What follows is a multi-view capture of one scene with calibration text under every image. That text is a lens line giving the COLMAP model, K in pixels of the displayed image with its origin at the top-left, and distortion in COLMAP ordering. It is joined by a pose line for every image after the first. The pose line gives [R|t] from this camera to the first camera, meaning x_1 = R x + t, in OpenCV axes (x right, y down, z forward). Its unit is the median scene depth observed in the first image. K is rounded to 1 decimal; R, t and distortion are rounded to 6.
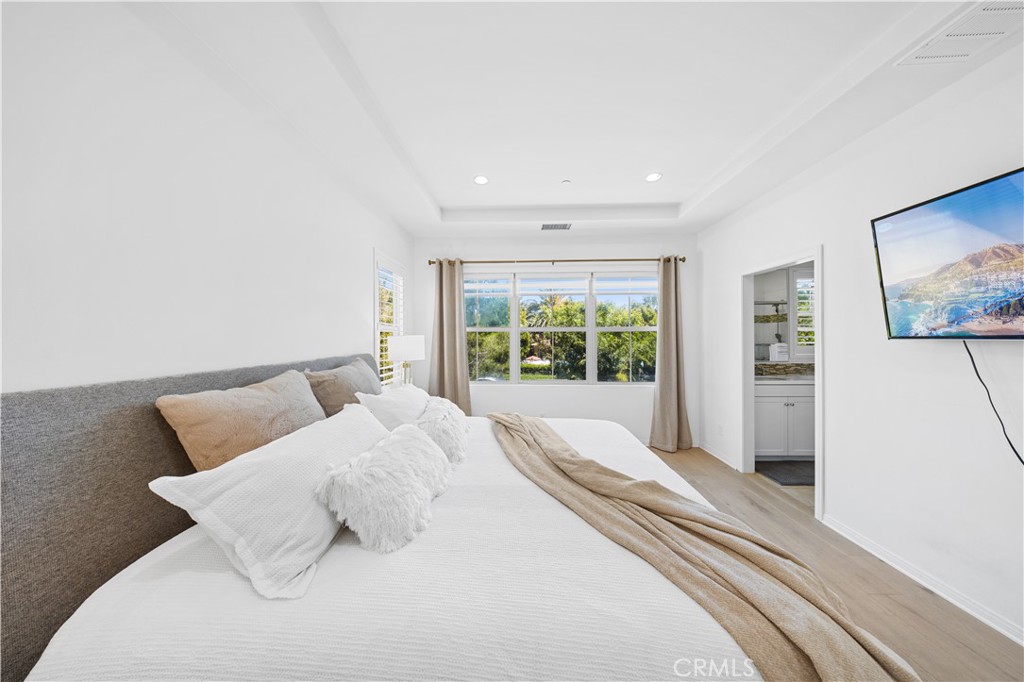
lens RADIAL K [[298.7, 0, 511.6], [0, 298.7, 335.8], [0, 0, 1]] dist [-0.011618, -0.000130]
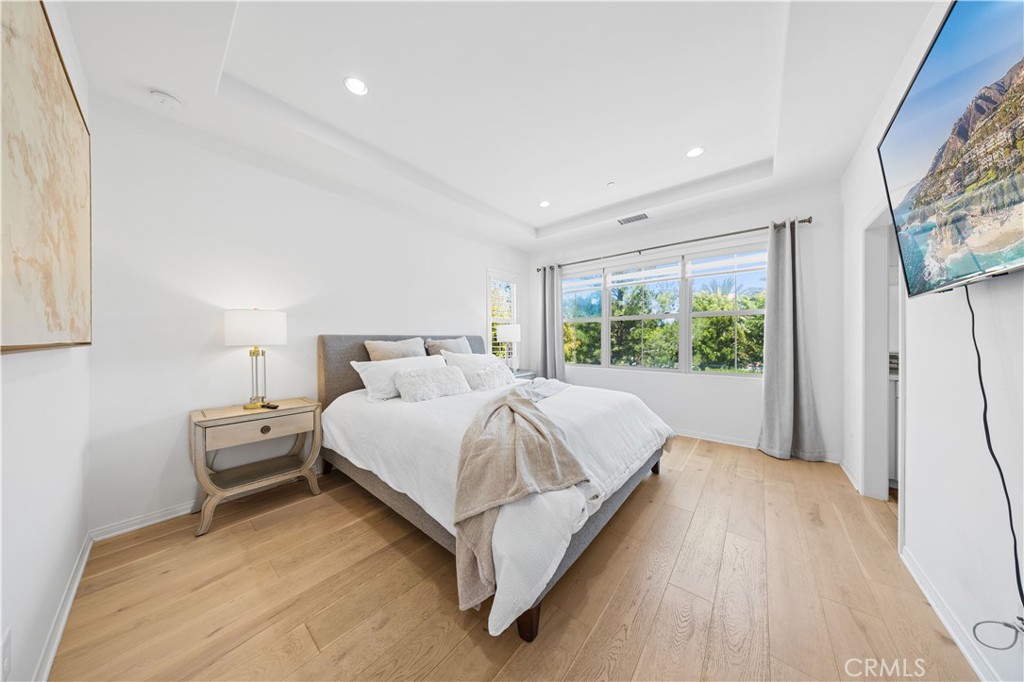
lens RADIAL K [[298.7, 0, 509.5], [0, 298.7, 342.8], [0, 0, 1]] dist [-0.011618, -0.000130]
pose [[0.787442, 0.006611, -0.616353, 0.439542], [0.005046, 0.999840, 0.017171, 0.049394], [0.616368, -0.016632, 0.787283, -0.103926]]
